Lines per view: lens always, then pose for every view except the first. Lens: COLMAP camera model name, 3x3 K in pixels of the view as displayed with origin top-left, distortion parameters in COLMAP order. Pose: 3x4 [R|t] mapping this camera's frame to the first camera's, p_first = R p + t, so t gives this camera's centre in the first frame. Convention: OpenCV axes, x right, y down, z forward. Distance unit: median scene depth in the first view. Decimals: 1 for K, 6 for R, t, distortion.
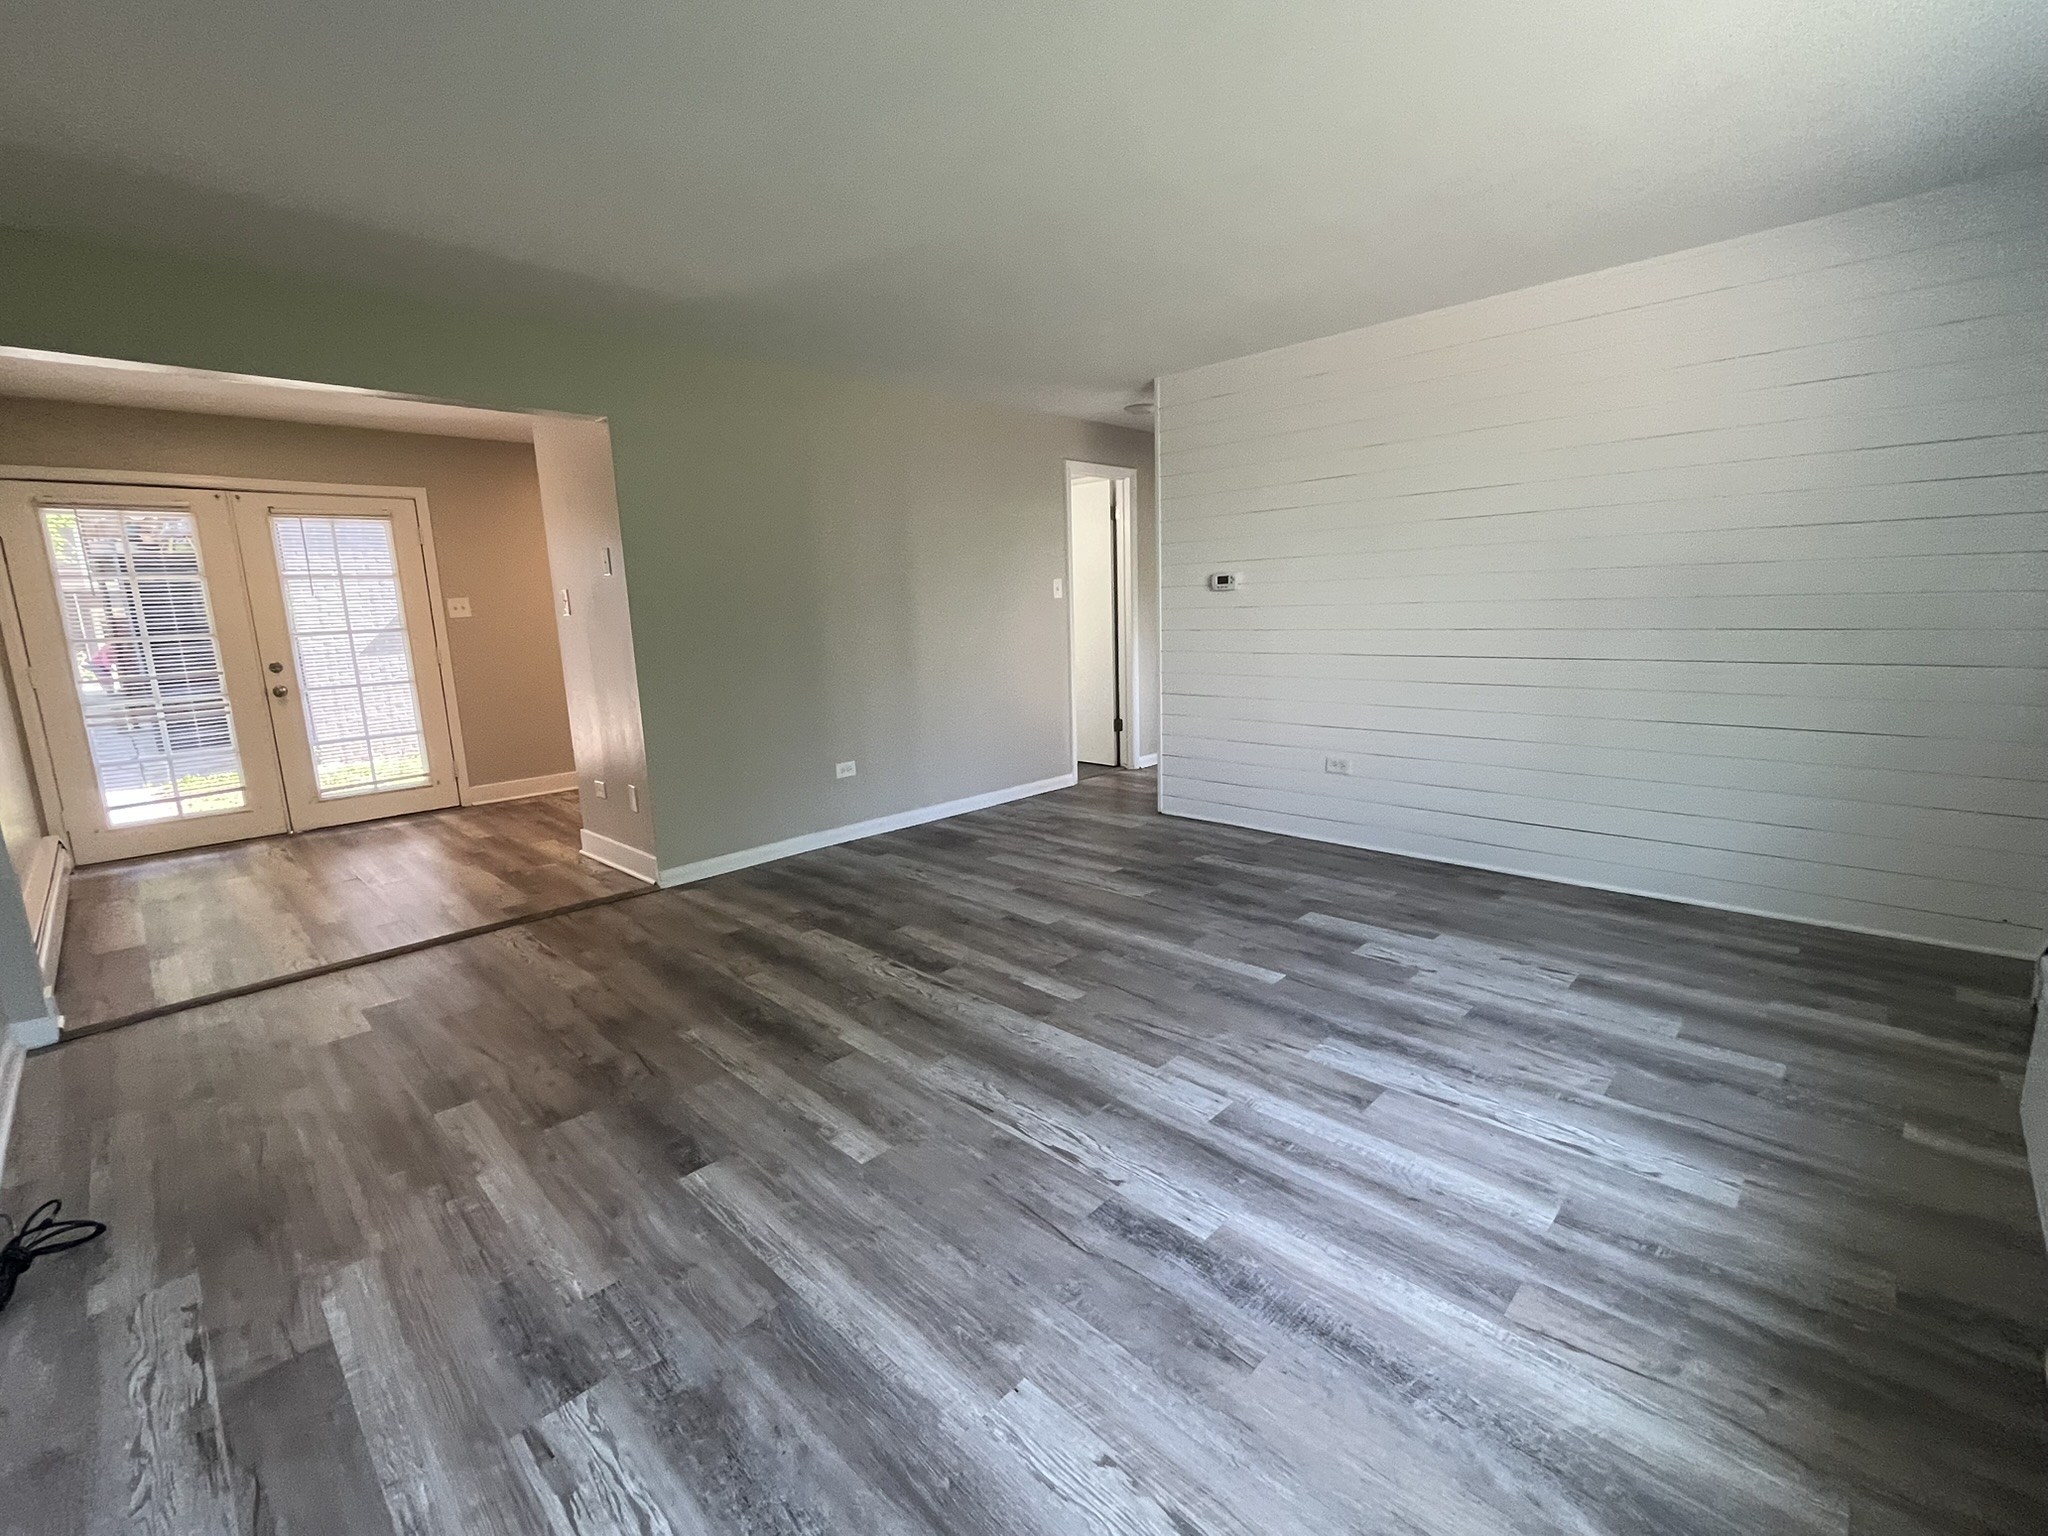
lens RADIAL K [[896.1, 0, 1024.0], [0, 896.1, 768.0], [0, 0, 1]] dist [-0.001605, 0.000162]
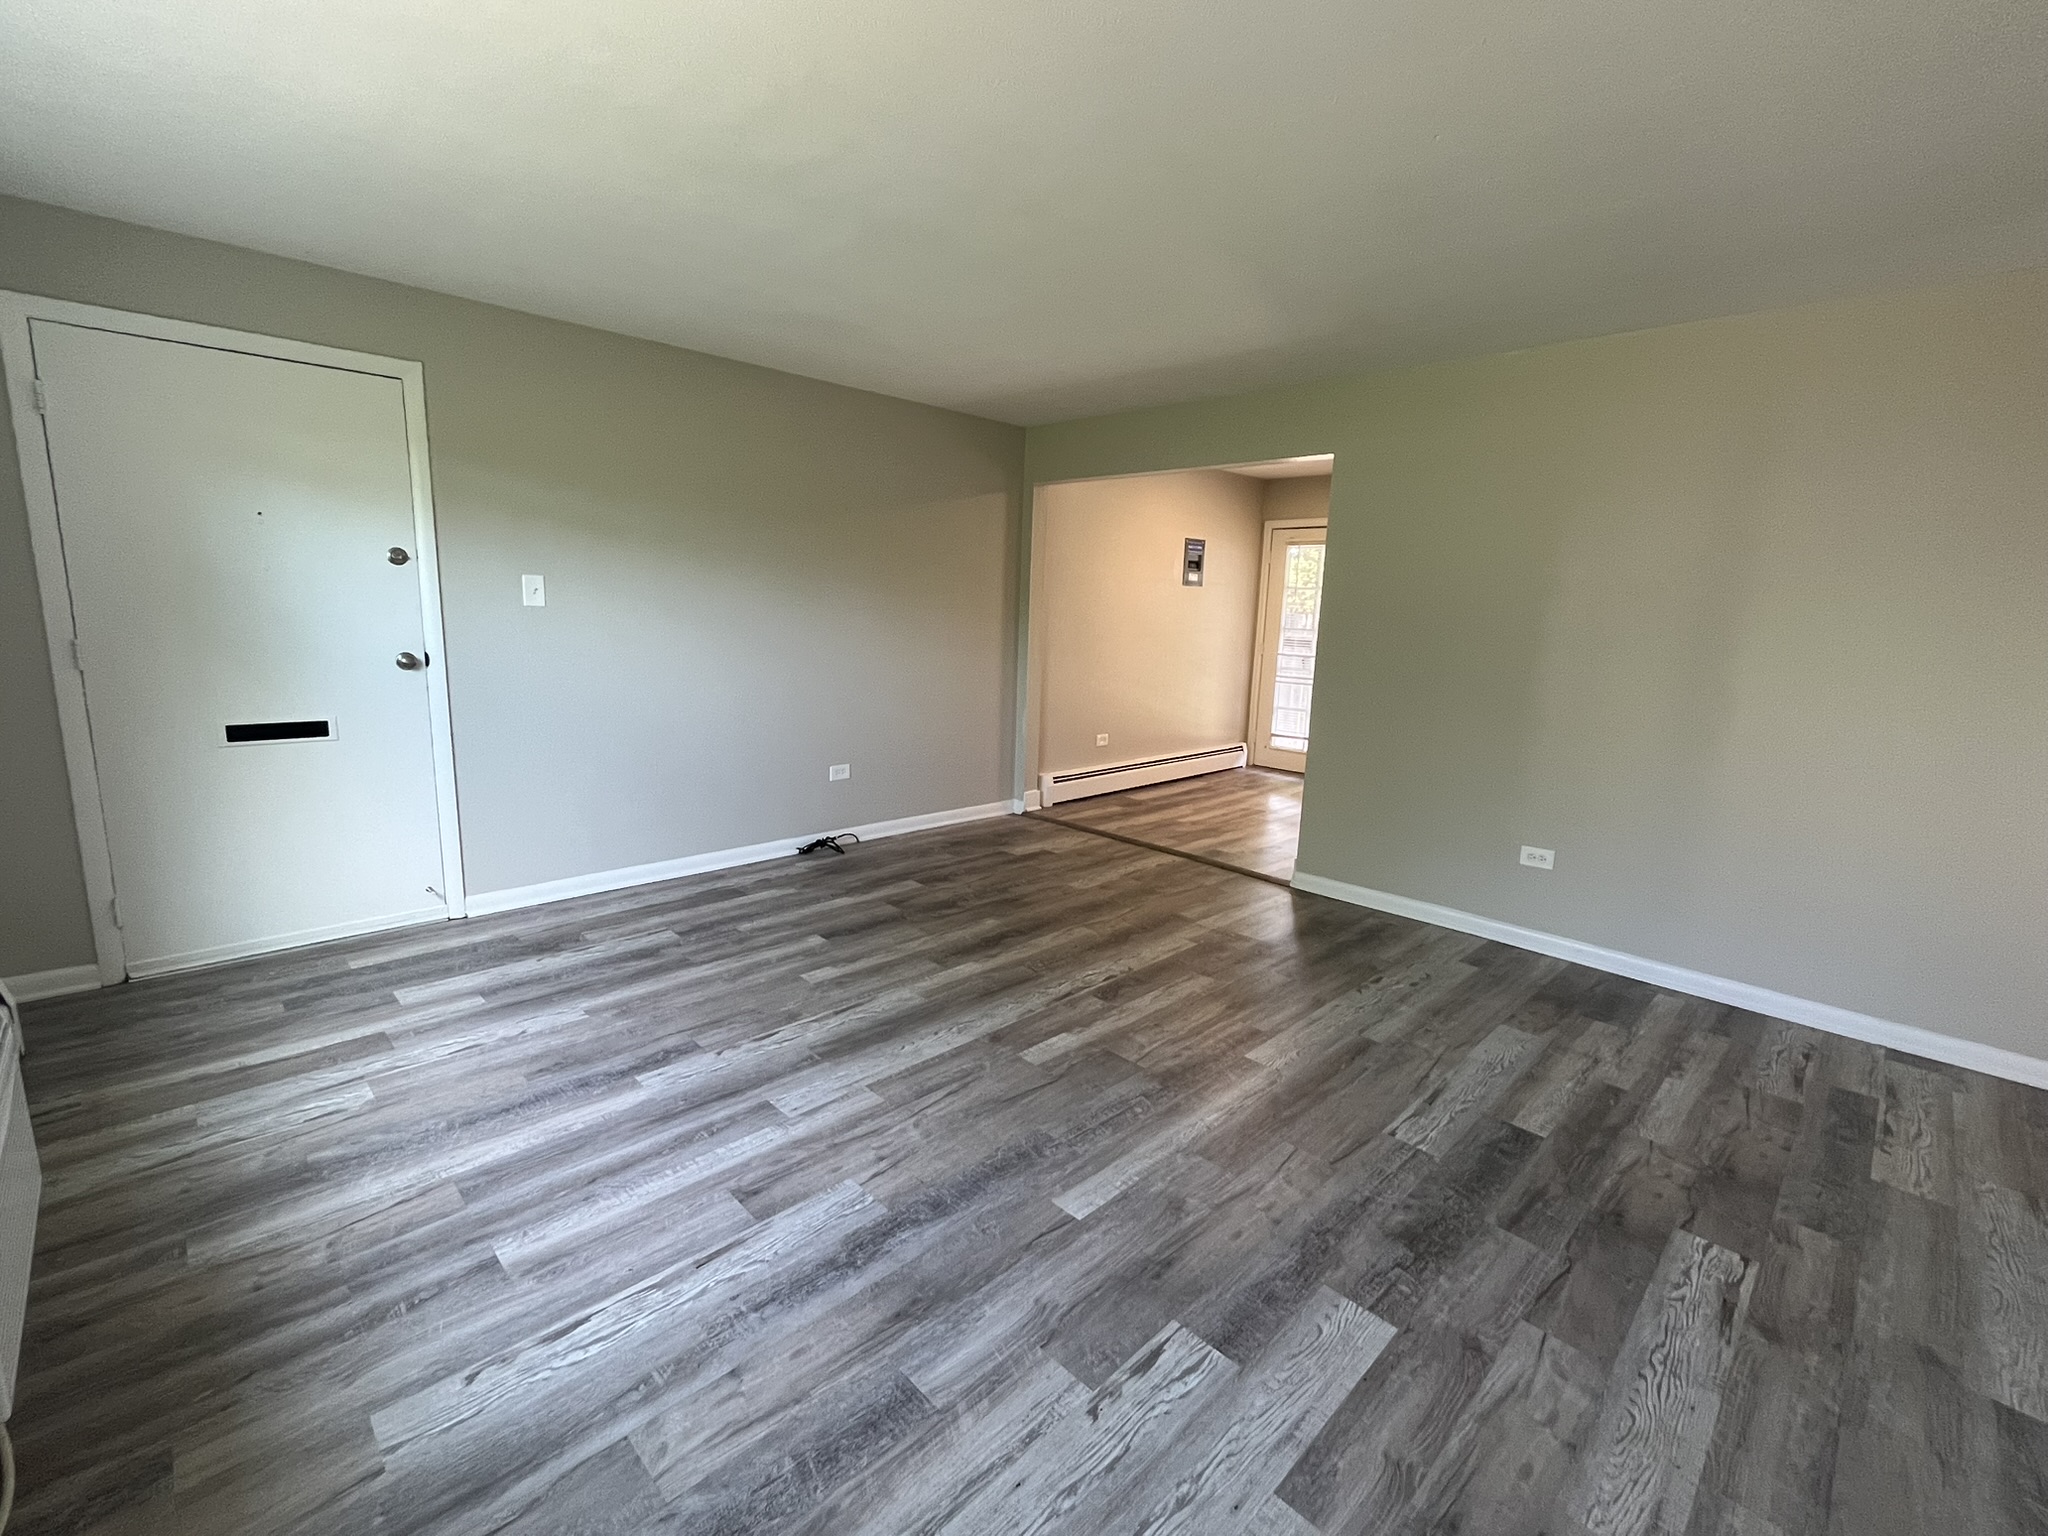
lens RADIAL K [[896.1, 0, 1024.0], [0, 896.1, 768.0], [0, 0, 1]] dist [-0.001605, 0.000162]
pose [[-0.020268, 0.213260, -0.976785, 0.976008], [-0.212936, 0.953650, 0.212627, -0.253031], [0.976856, 0.212303, 0.026082, 0.962585]]
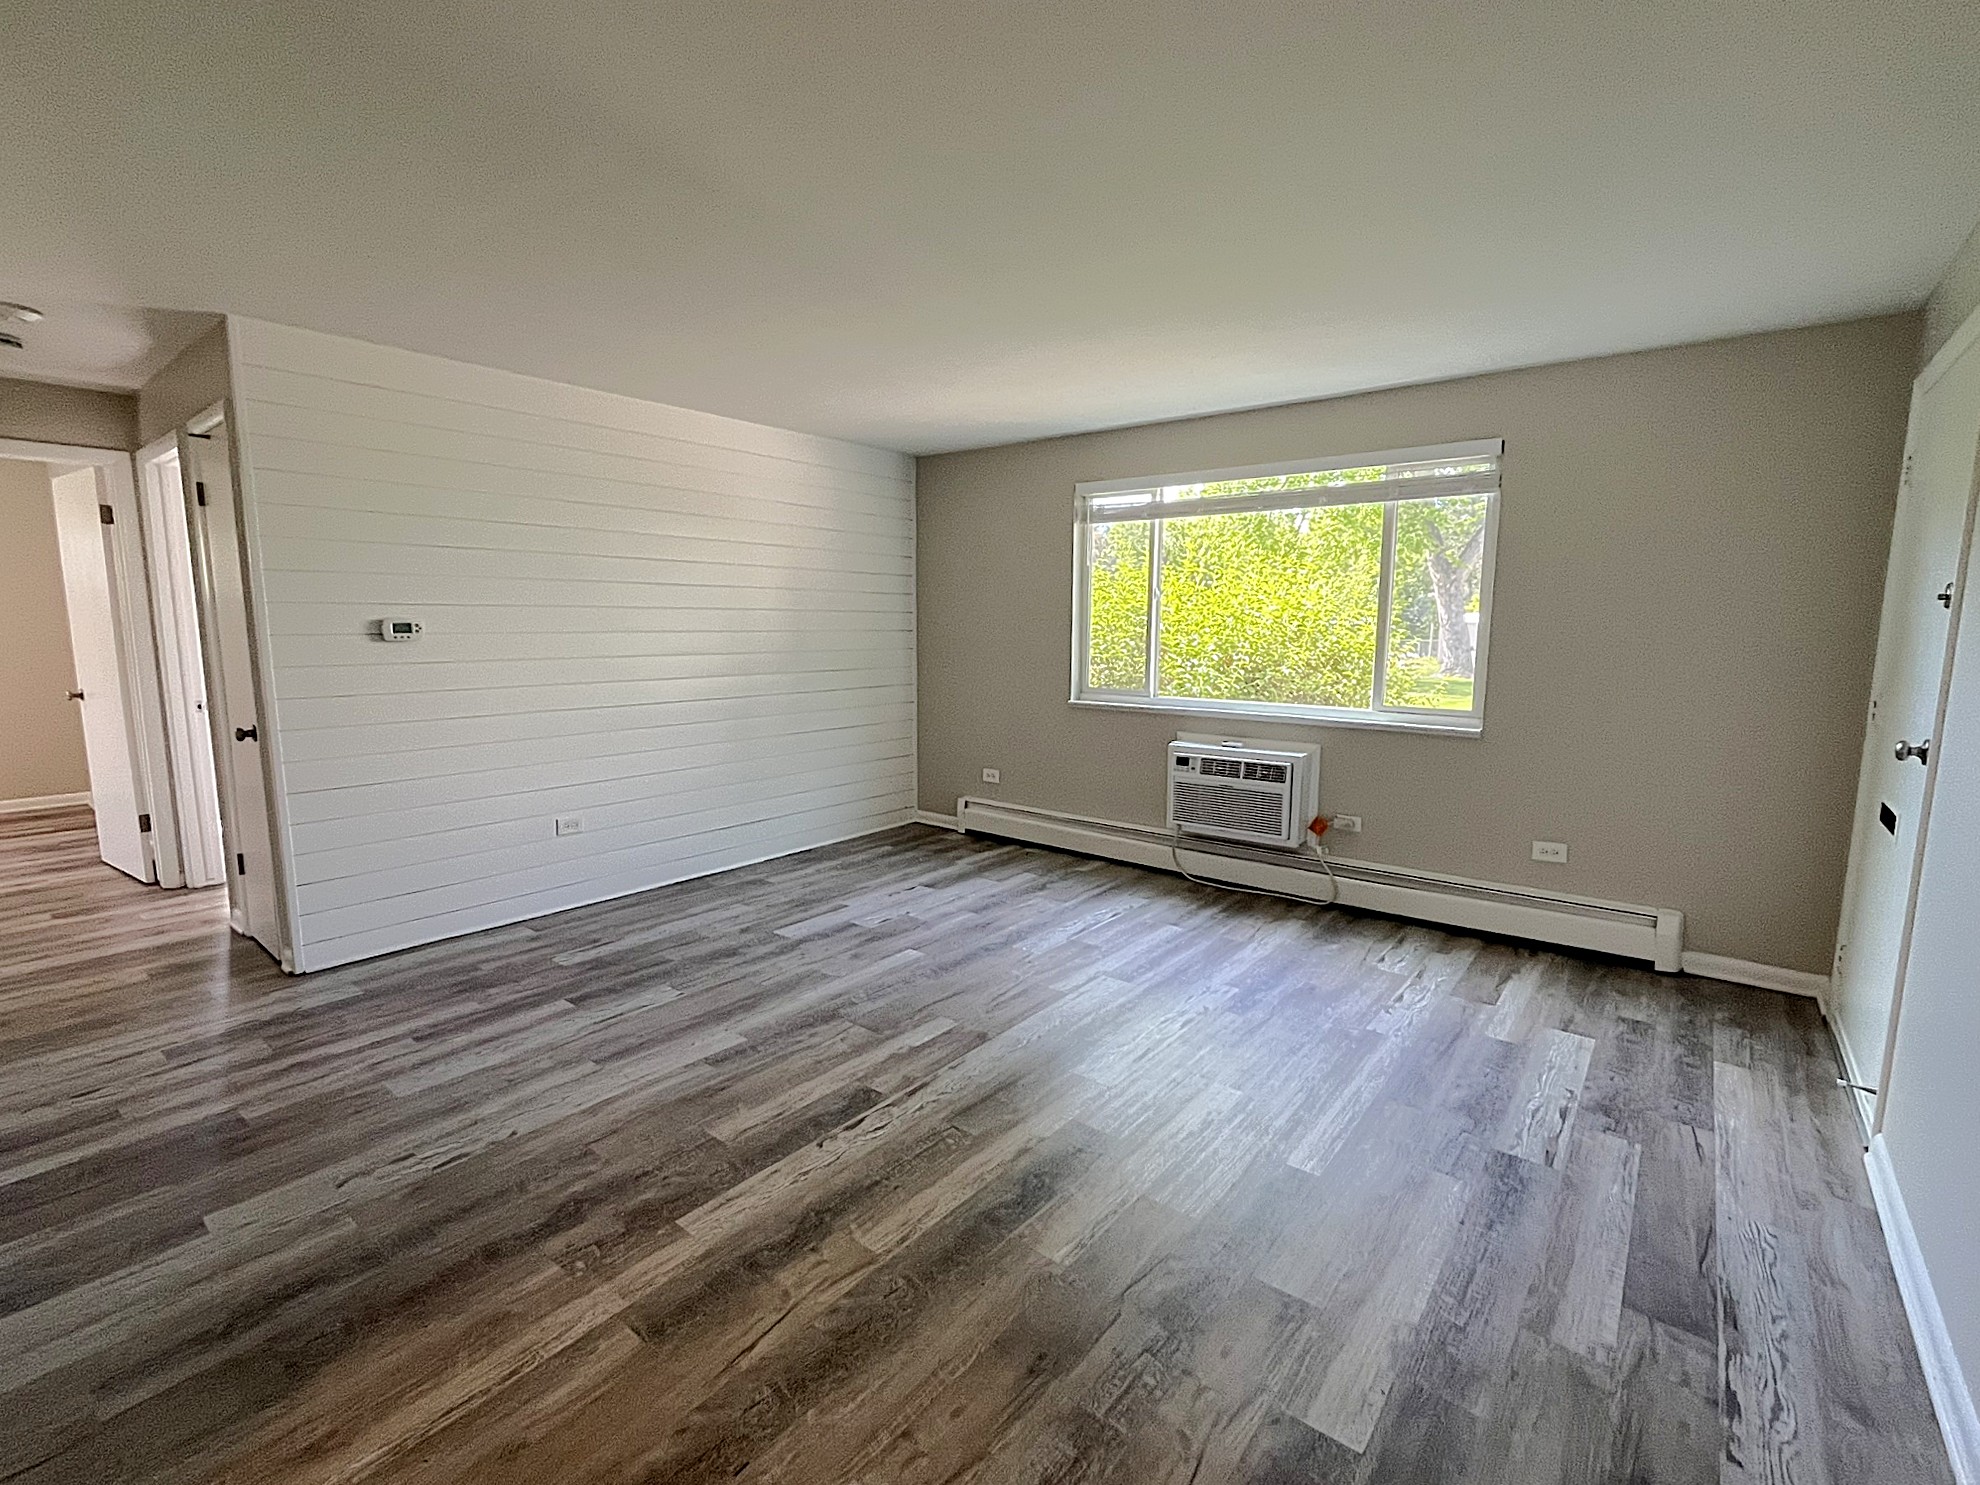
lens RADIAL K [[889.4, 0, 990.0], [0, 889.4, 742.5], [0, 0, 1]] dist [0.000501, 0.000066]
pose [[-0.099649, -0.102784, 0.989700, -1.034636], [0.177054, 0.976946, 0.119286, -0.204915], [-0.979144, 0.187117, -0.079153, 1.034465]]
